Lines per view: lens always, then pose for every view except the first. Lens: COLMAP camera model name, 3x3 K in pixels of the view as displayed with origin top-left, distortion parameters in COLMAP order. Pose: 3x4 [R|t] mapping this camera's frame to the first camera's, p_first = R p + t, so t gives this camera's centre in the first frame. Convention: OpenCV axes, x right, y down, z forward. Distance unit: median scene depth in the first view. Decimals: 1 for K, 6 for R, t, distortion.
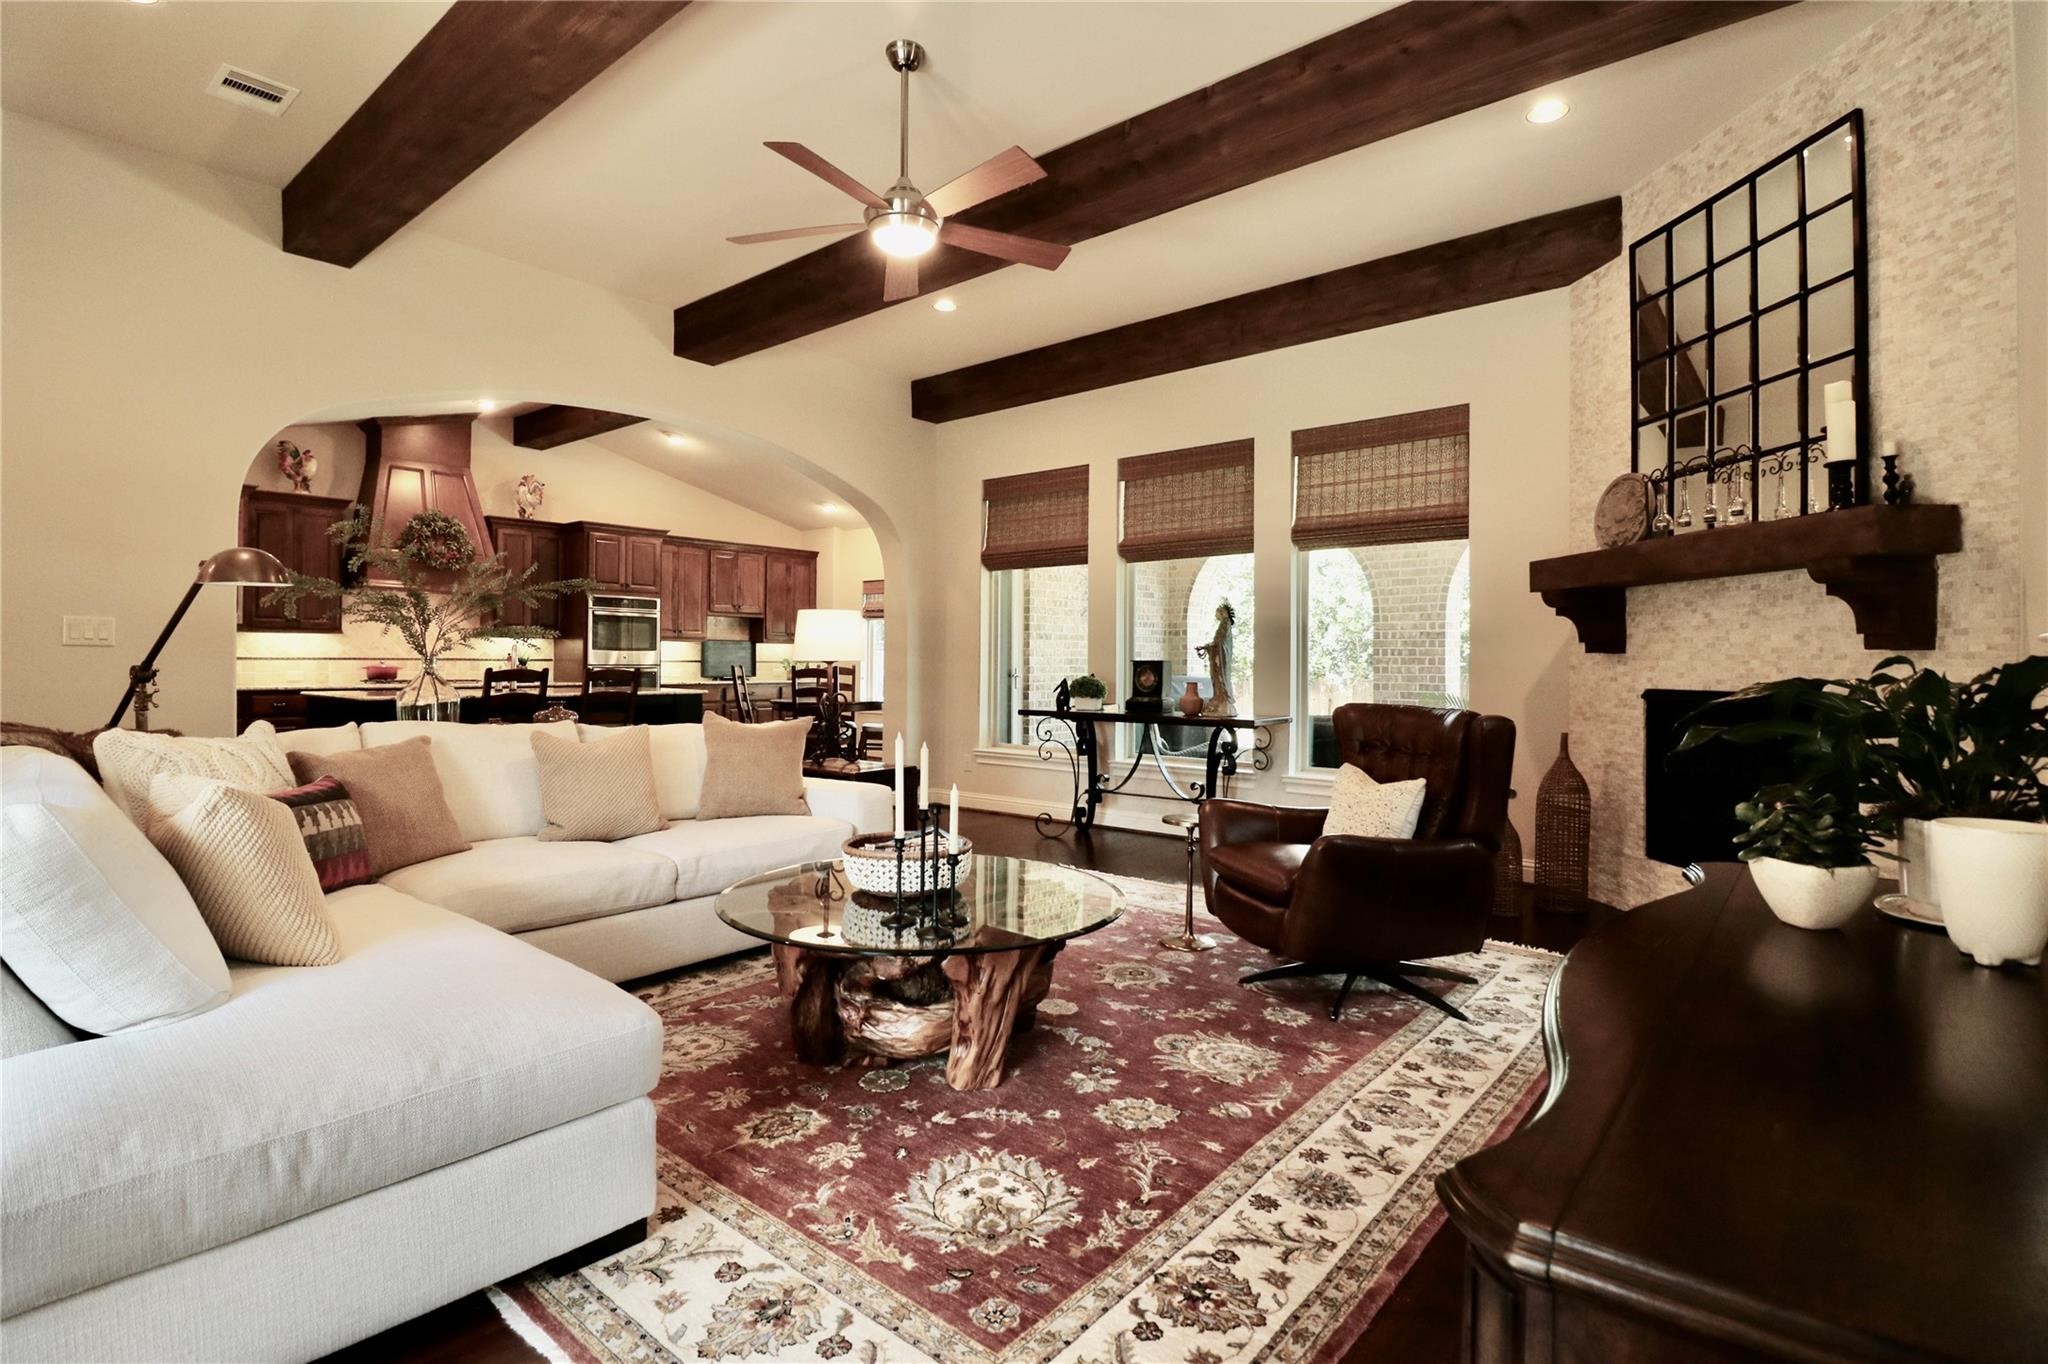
lens RADIAL K [[982.4, 0, 1015.3], [0, 982.4, 661.8], [0, 0, 1]] dist [0.003396, -0.014260]
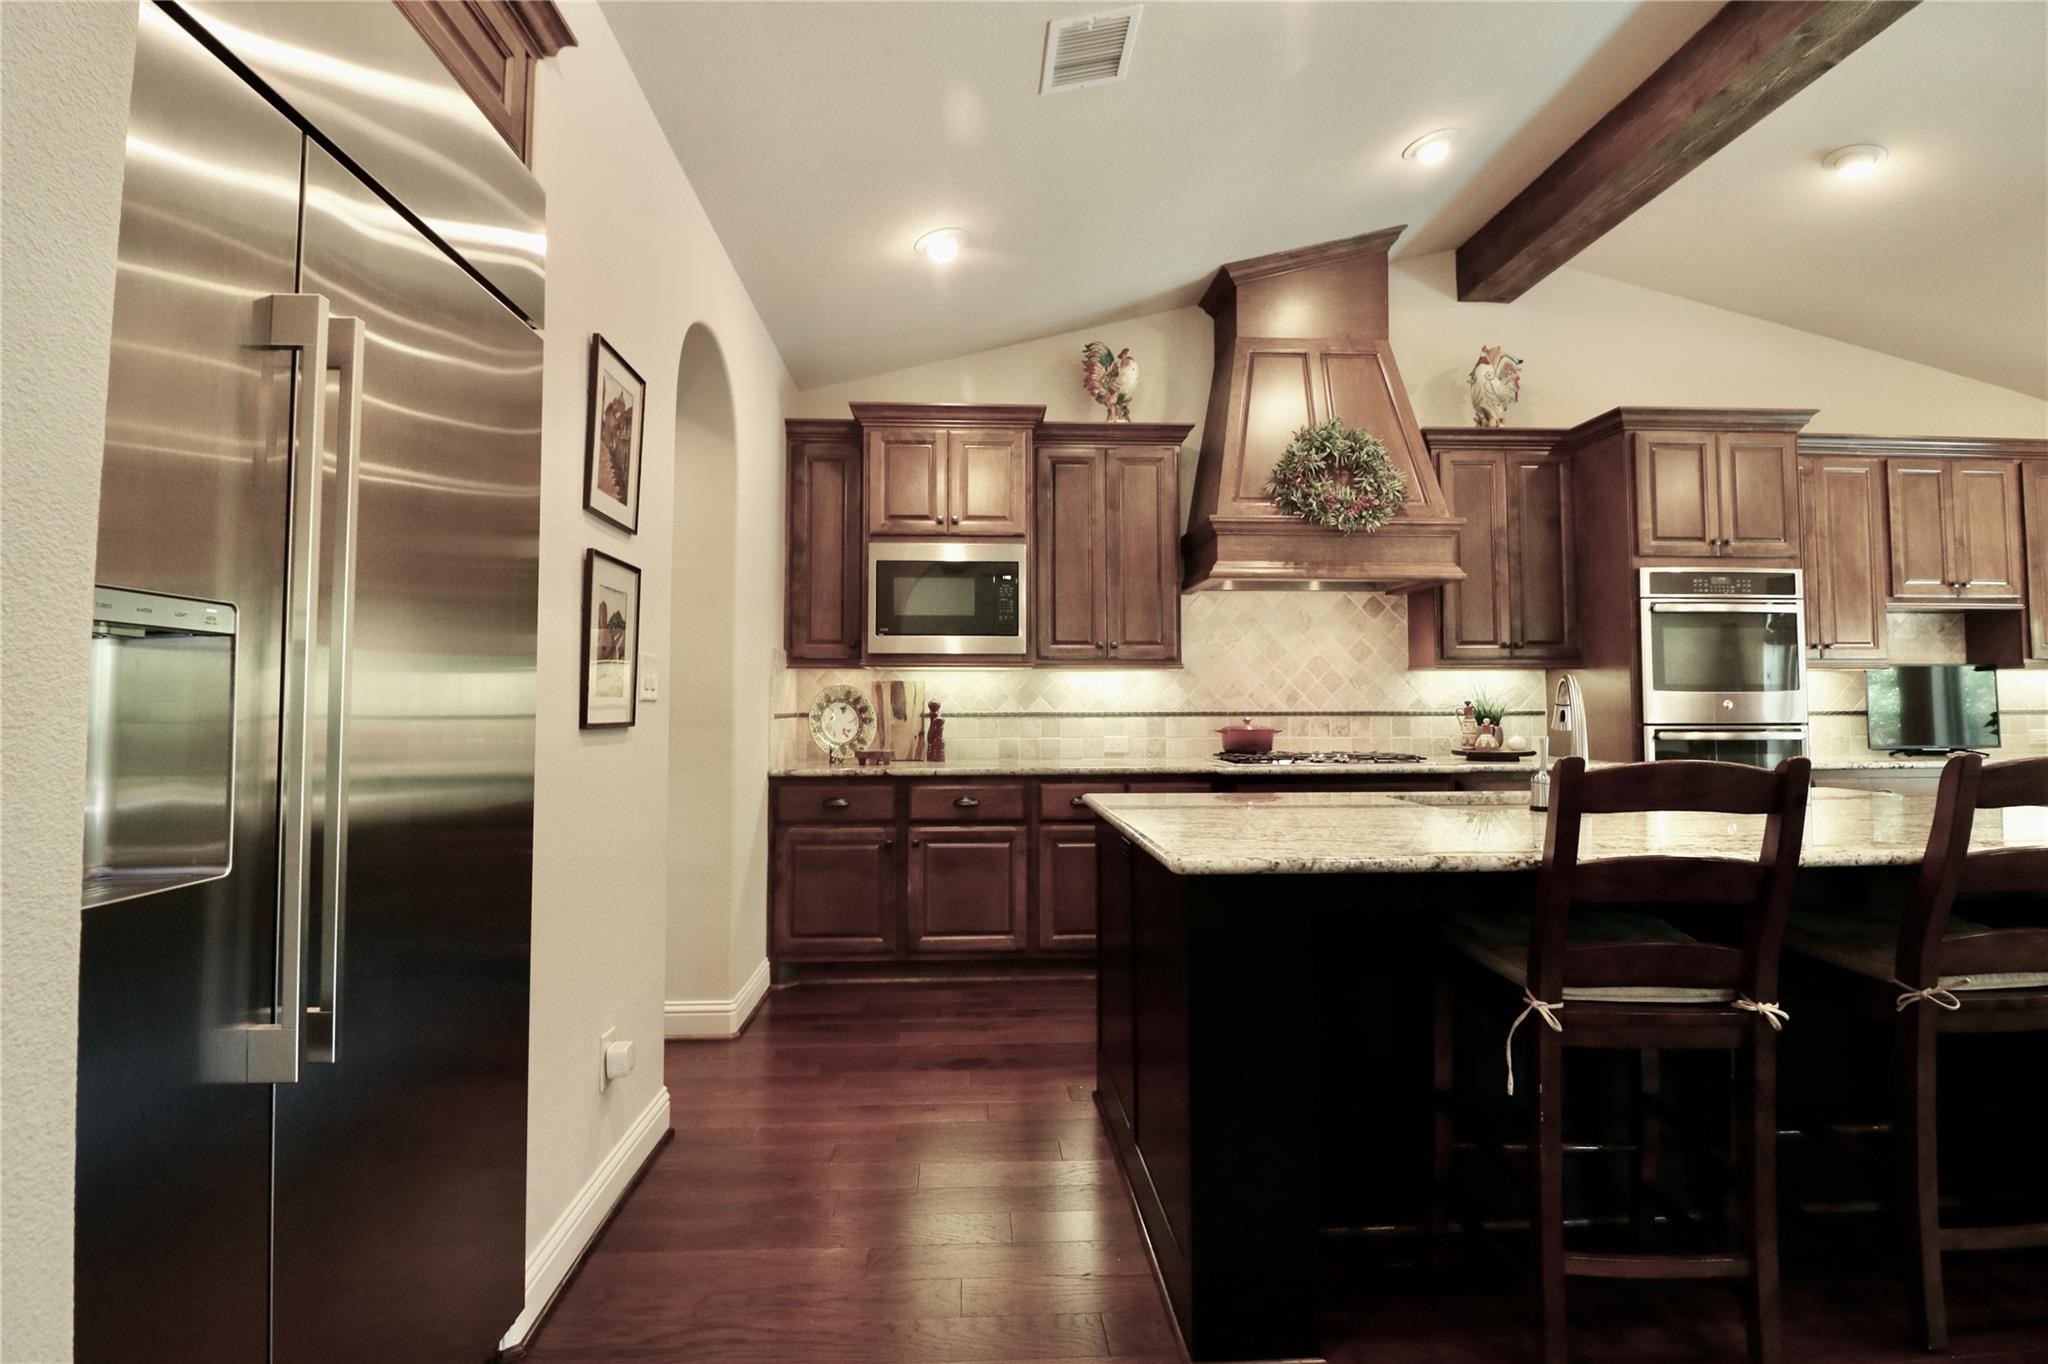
lens RADIAL K [[966.1, 0, 1016.6], [0, 966.1, 659.2], [0, 0, 1]] dist [0.002169, -0.013284]
pose [[0.690357, -0.043886, -0.722137, -0.859218], [0.006173, 0.998479, -0.054779, -0.011303], [0.723443, 0.033360, 0.689578, 1.338606]]
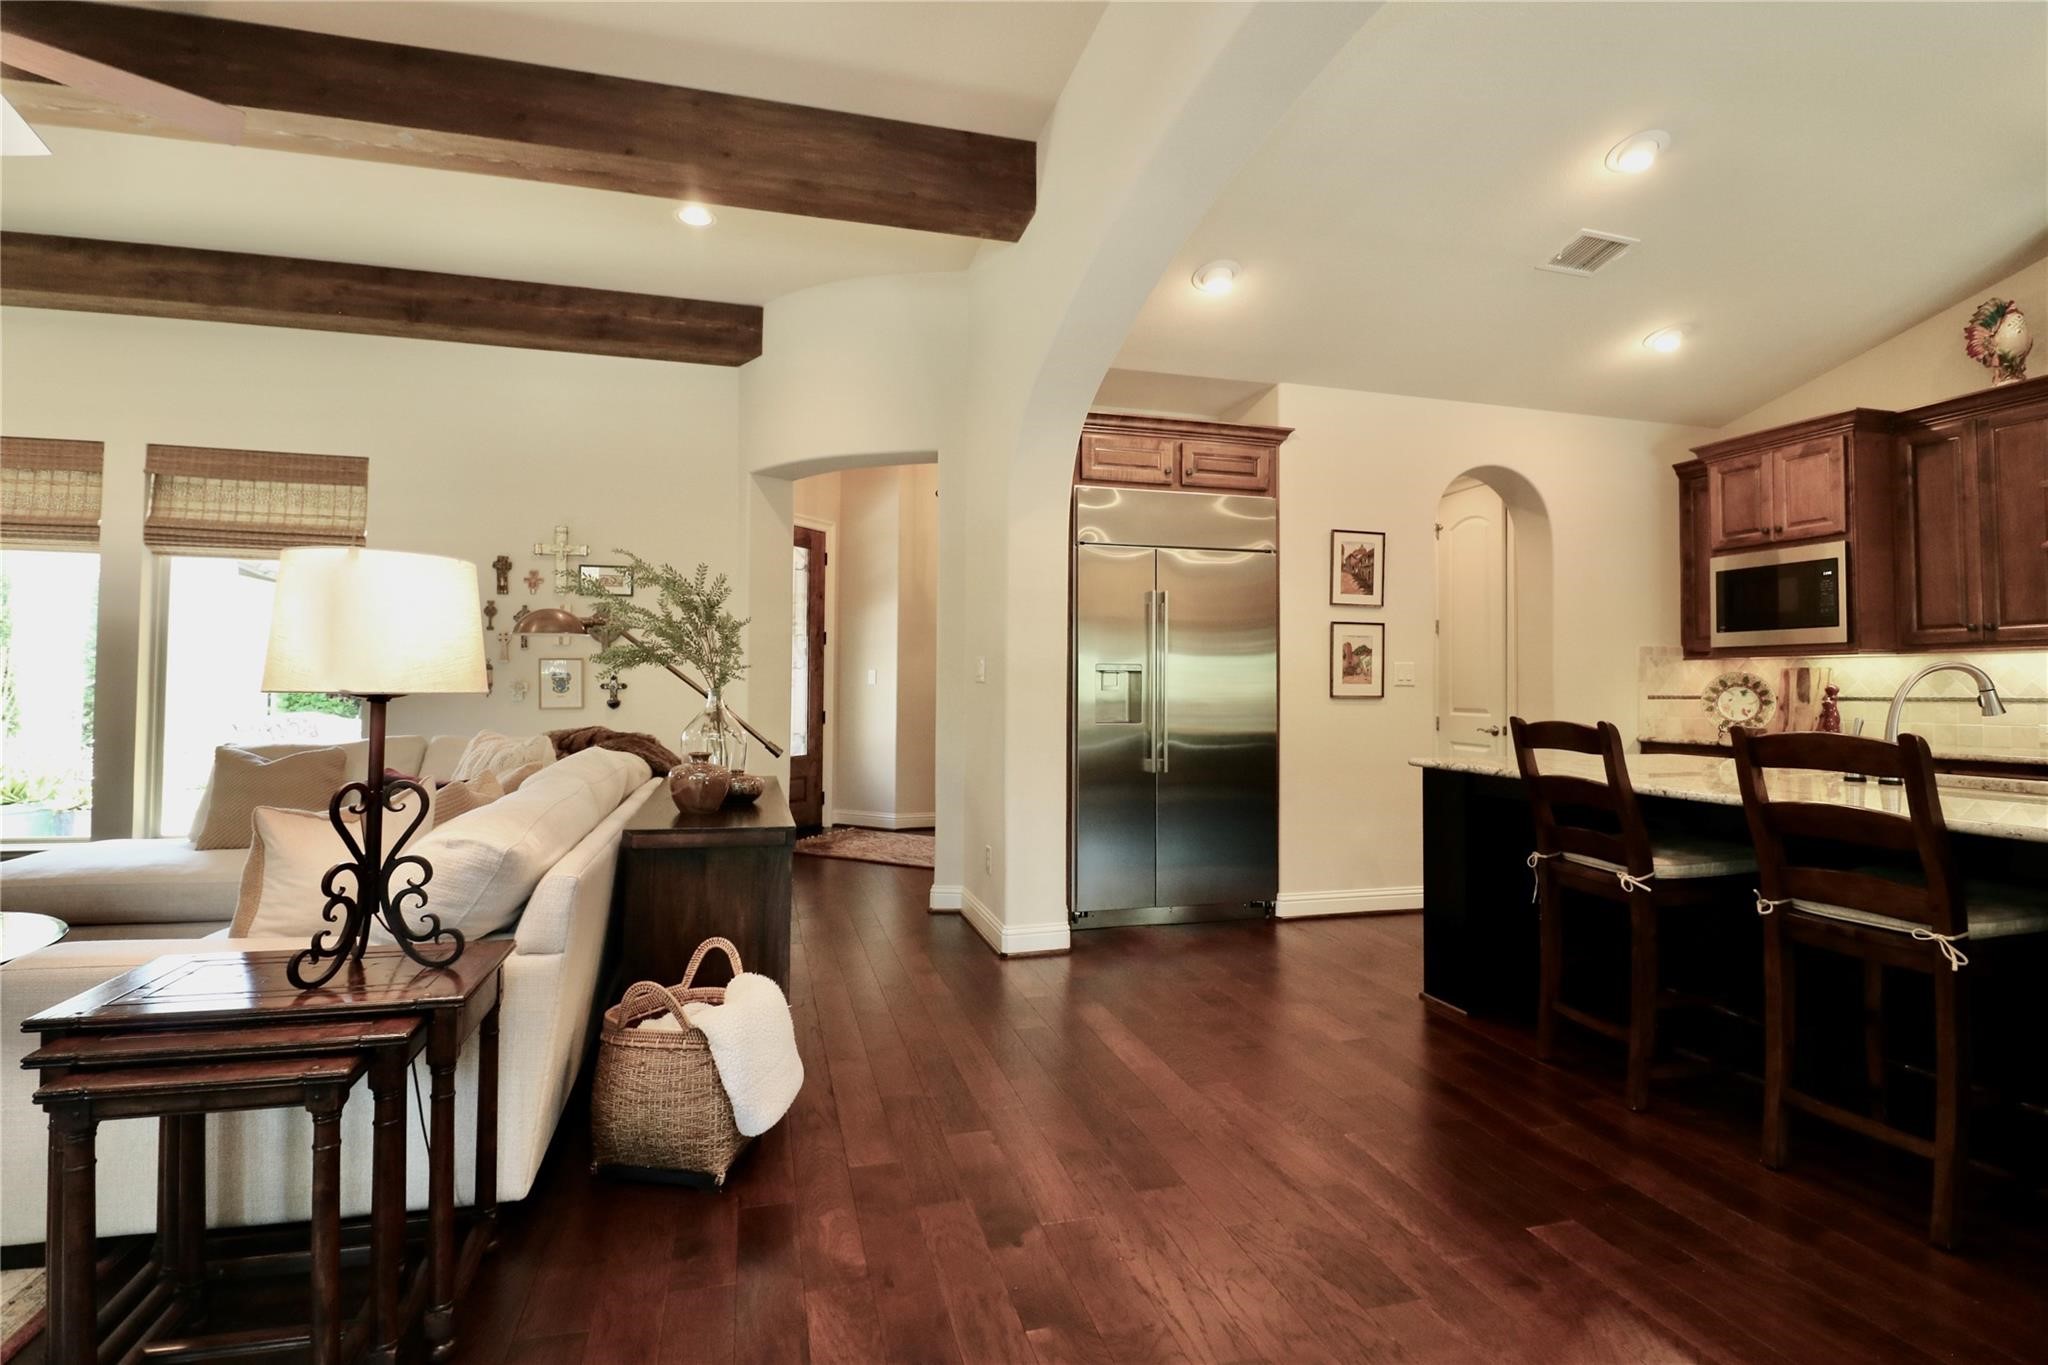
lens RADIAL K [[966.1, 0, 1016.6], [0, 966.1, 659.7], [0, 0, 1]] dist [0.002169, -0.013284]
pose [[-0.556233, -0.034483, -0.830310, -0.028599], [-0.010129, 0.999346, -0.034718, -0.004233], [0.830964, -0.010901, -0.556219, 1.965454]]
